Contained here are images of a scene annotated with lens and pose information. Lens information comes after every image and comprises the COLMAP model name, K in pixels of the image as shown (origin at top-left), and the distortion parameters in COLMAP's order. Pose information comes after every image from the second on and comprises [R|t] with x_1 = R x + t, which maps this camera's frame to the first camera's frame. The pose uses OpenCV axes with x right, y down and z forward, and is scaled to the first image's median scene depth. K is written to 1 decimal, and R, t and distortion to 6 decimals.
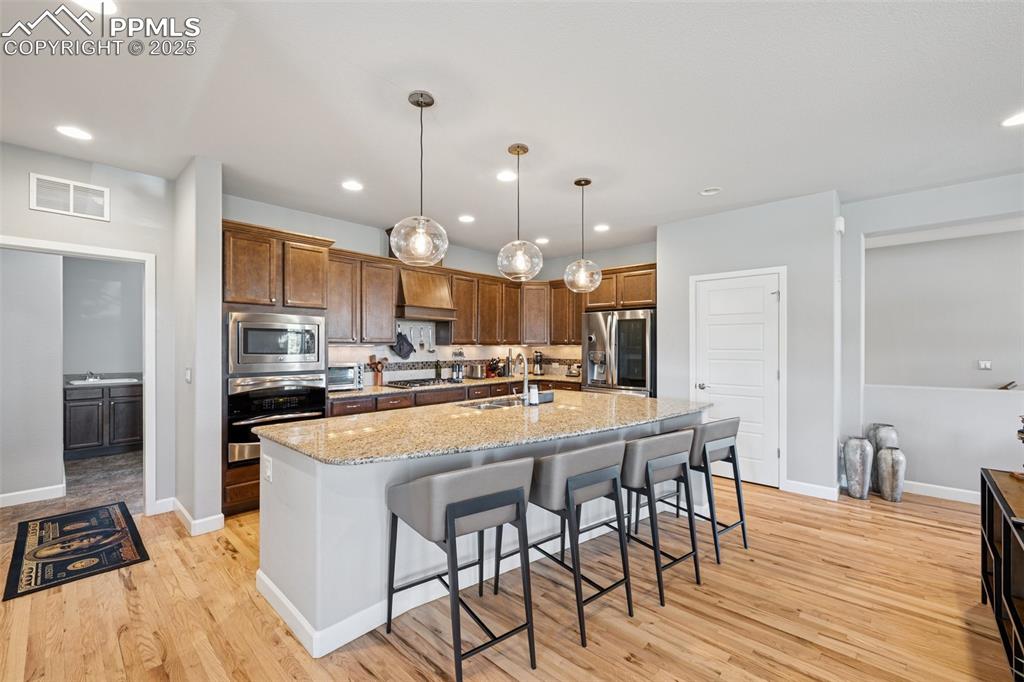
lens RADIAL K [[424.1, 0, 513.3], [0, 424.1, 346.6], [0, 0, 1]] dist [0.000937, 0.000004]
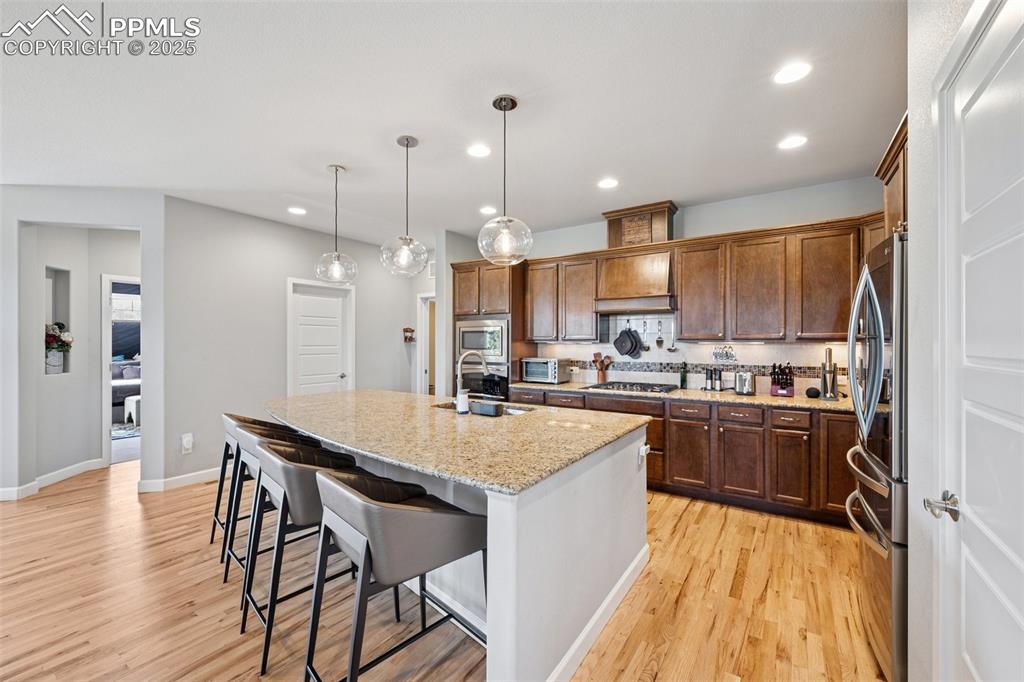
lens RADIAL K [[424.1, 0, 517.7], [0, 424.1, 349.5], [0, 0, 1]] dist [0.000937, 0.000004]
pose [[0.159277, 0.011652, -0.987165, 0.584474], [-0.003378, 0.999931, 0.011257, 0.001720], [0.987228, 0.001542, 0.159306, 0.633517]]
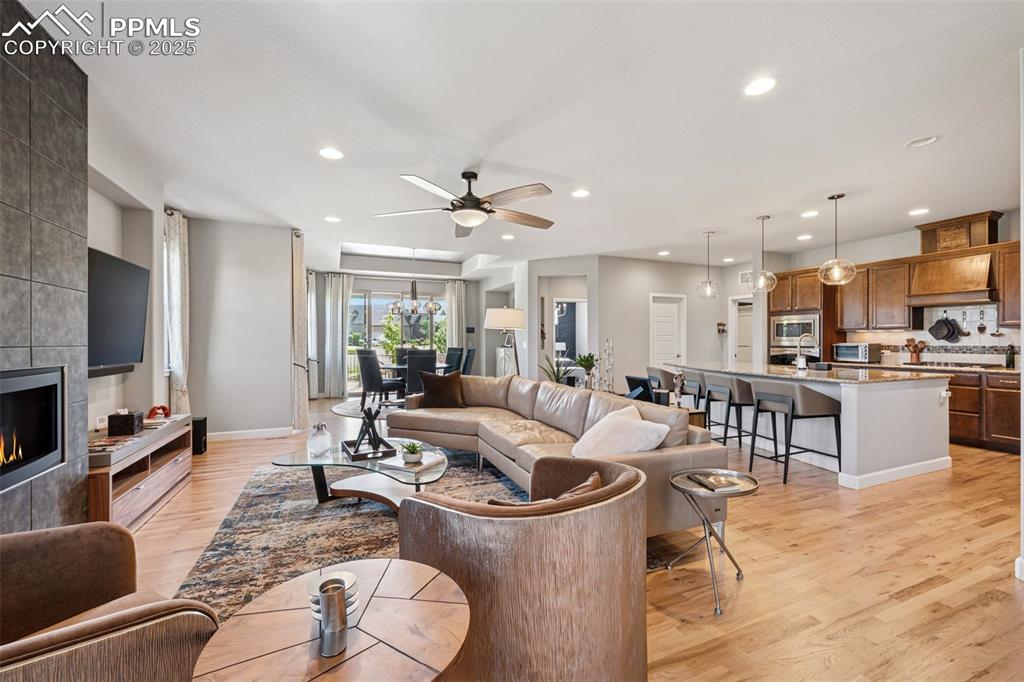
lens RADIAL K [[424.1, 0, 511.2], [0, 424.1, 343.4], [0, 0, 1]] dist [0.000937, 0.000004]
pose [[-0.411378, 0.003860, -0.911457, 1.172985], [-0.001592, 0.999986, 0.004953, 0.028197], [0.911463, 0.003489, -0.411366, 0.446556]]
